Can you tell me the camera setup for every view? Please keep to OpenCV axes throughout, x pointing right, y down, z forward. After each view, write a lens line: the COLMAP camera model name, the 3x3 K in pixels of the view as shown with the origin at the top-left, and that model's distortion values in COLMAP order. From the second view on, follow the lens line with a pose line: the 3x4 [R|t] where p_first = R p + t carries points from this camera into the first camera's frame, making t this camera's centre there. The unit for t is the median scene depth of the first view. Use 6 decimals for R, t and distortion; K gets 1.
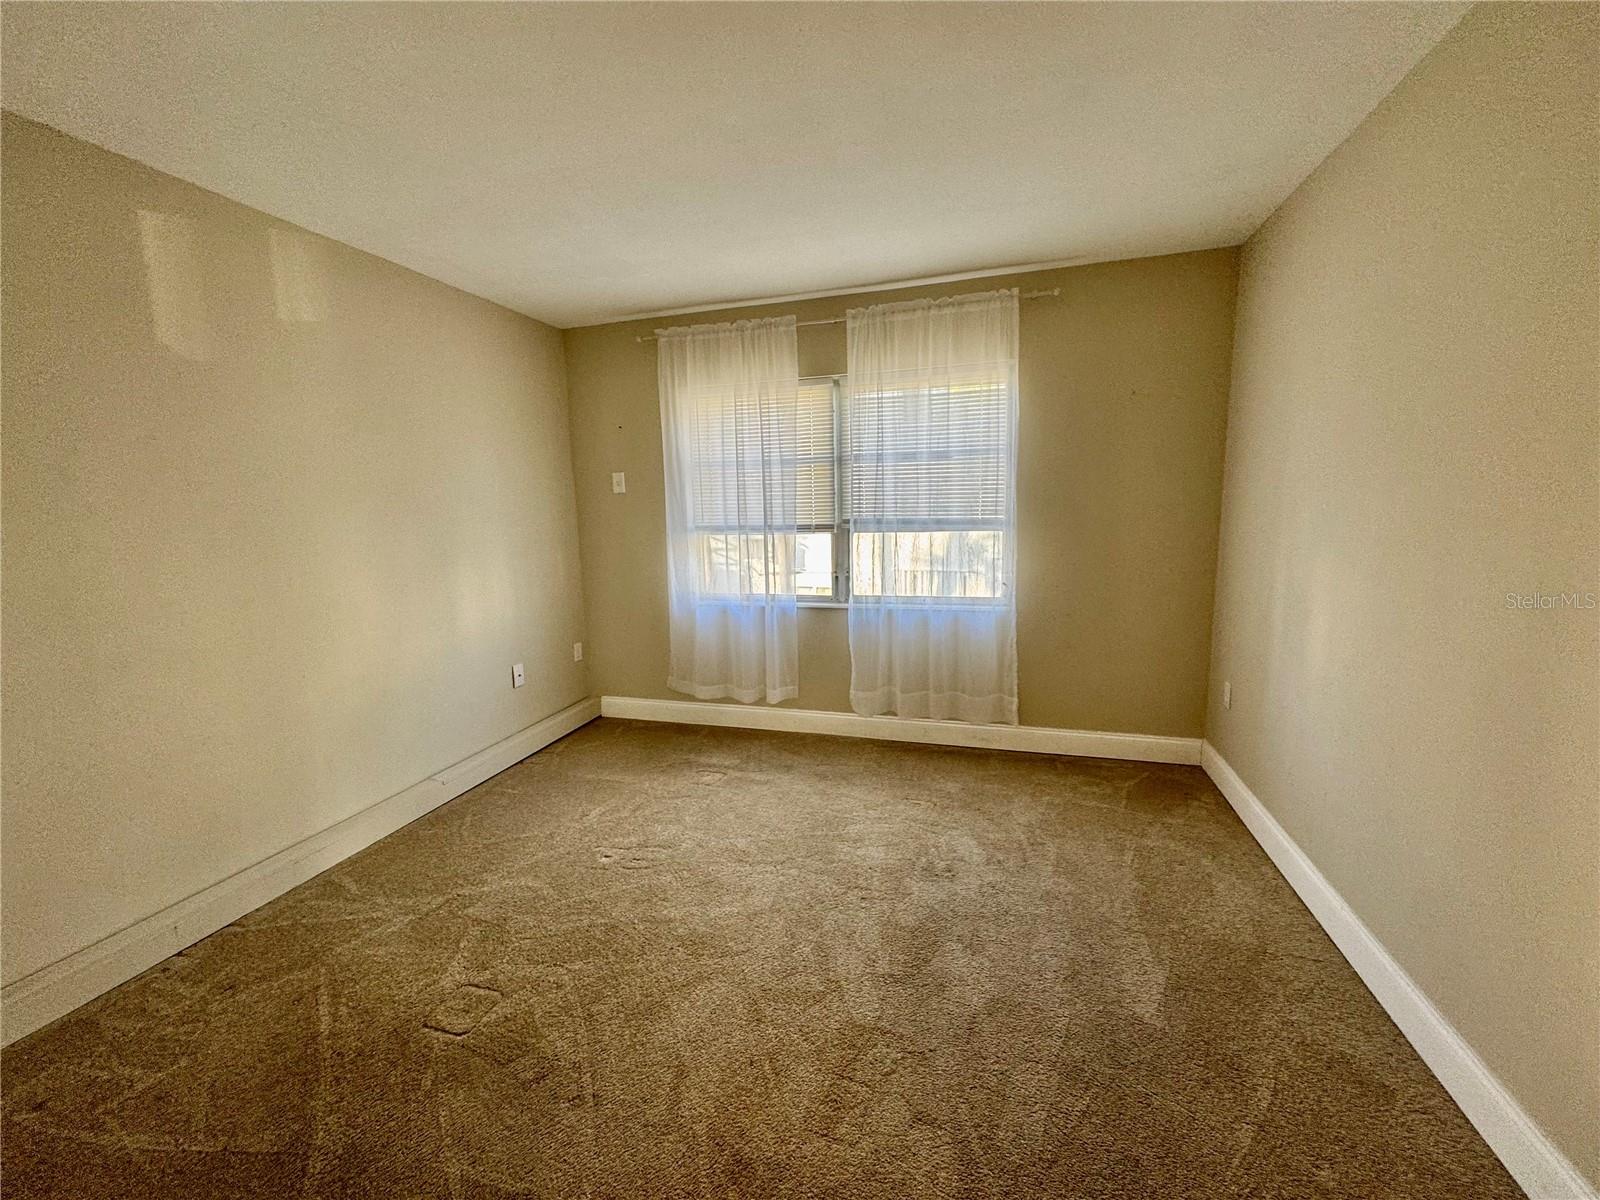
lens RADIAL K [[640.2, 0, 795.6], [0, 640.2, 602.2], [0, 0, 1]] dist [0.000674, 0.000205]
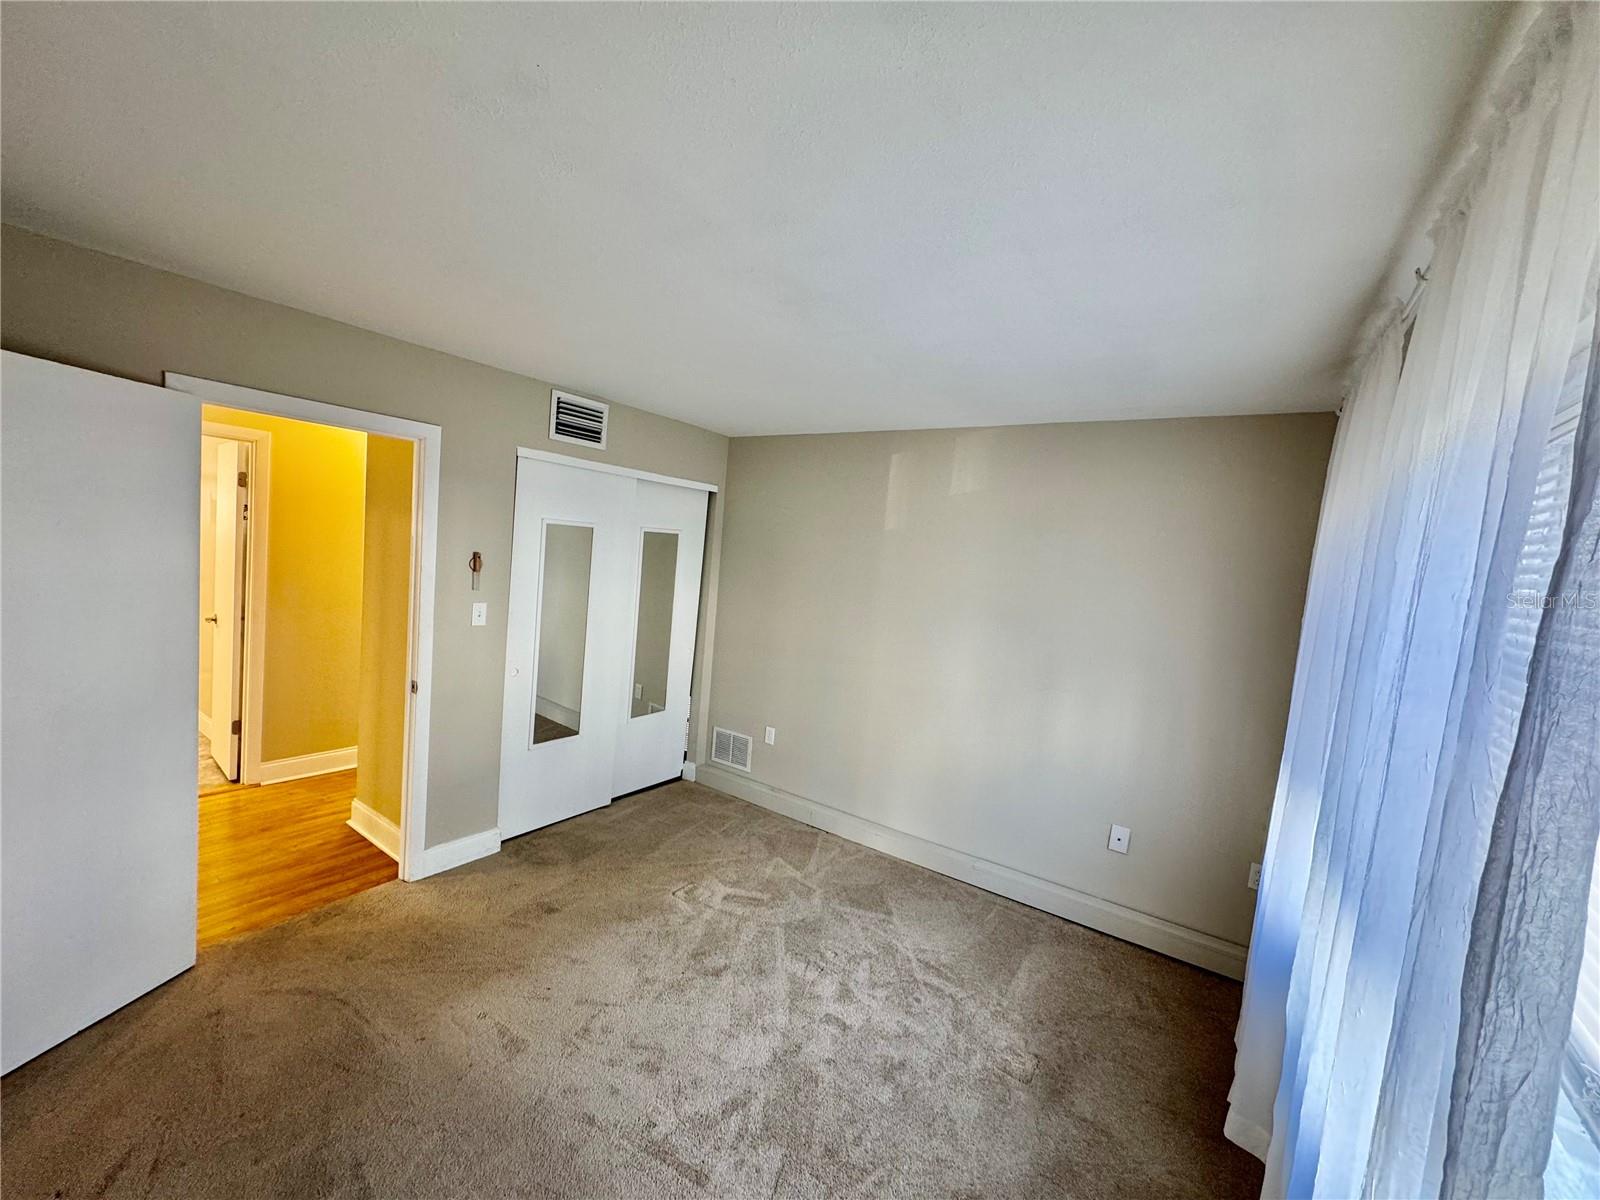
lens RADIAL K [[640.2, 0, 795.6], [0, 640.2, 602.2], [0, 0, 1]] dist [0.000674, 0.000205]
pose [[-0.319024, 0.076527, -0.944652, 0.717446], [-0.208988, 0.966519, 0.148877, -0.336308], [0.924418, 0.244916, -0.292350, 1.121891]]
